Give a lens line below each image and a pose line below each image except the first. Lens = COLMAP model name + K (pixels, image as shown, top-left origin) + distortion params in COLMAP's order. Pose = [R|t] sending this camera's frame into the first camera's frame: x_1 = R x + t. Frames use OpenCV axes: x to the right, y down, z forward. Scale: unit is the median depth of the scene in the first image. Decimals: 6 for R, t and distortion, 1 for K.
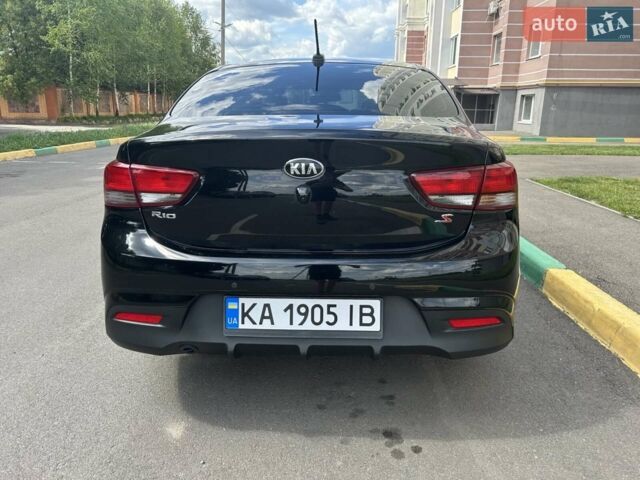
lens RADIAL K [[489.0, 0, 319.7], [0, 489.0, 233.8], [0, 0, 1]] dist [0.038555, -0.027473]
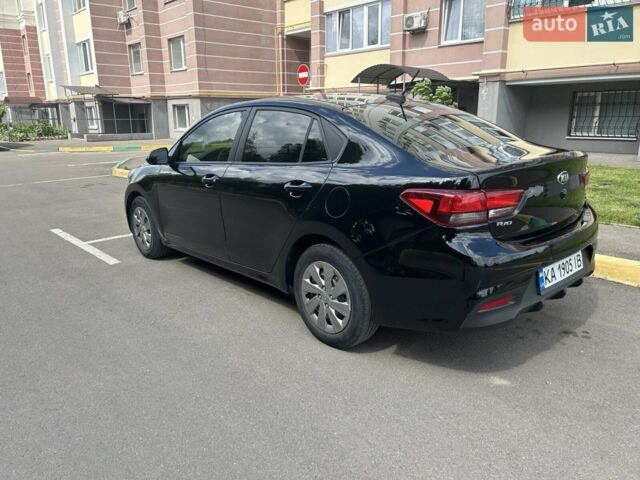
lens RADIAL K [[489.0, 0, 319.2], [0, 489.0, 244.7], [0, 0, 1]] dist [0.038555, -0.027473]
pose [[0.712529, -0.199196, 0.672772, -0.137195], [0.192559, 0.977554, 0.085498, -0.016697], [-0.674702, 0.068628, 0.734893, 0.029212]]
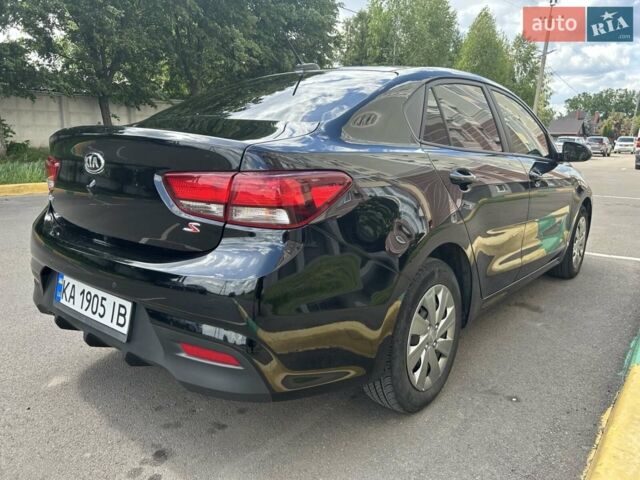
lens RADIAL K [[483.4, 0, 319.8], [0, 483.4, 240.3], [0, 0, 1]] dist [0.024977, -0.024779]
pose [[0.798785, 0.137076, -0.585792, 0.079138], [-0.163877, 0.986453, 0.007369, -0.004381], [0.578867, 0.090112, 0.810428, 0.035977]]
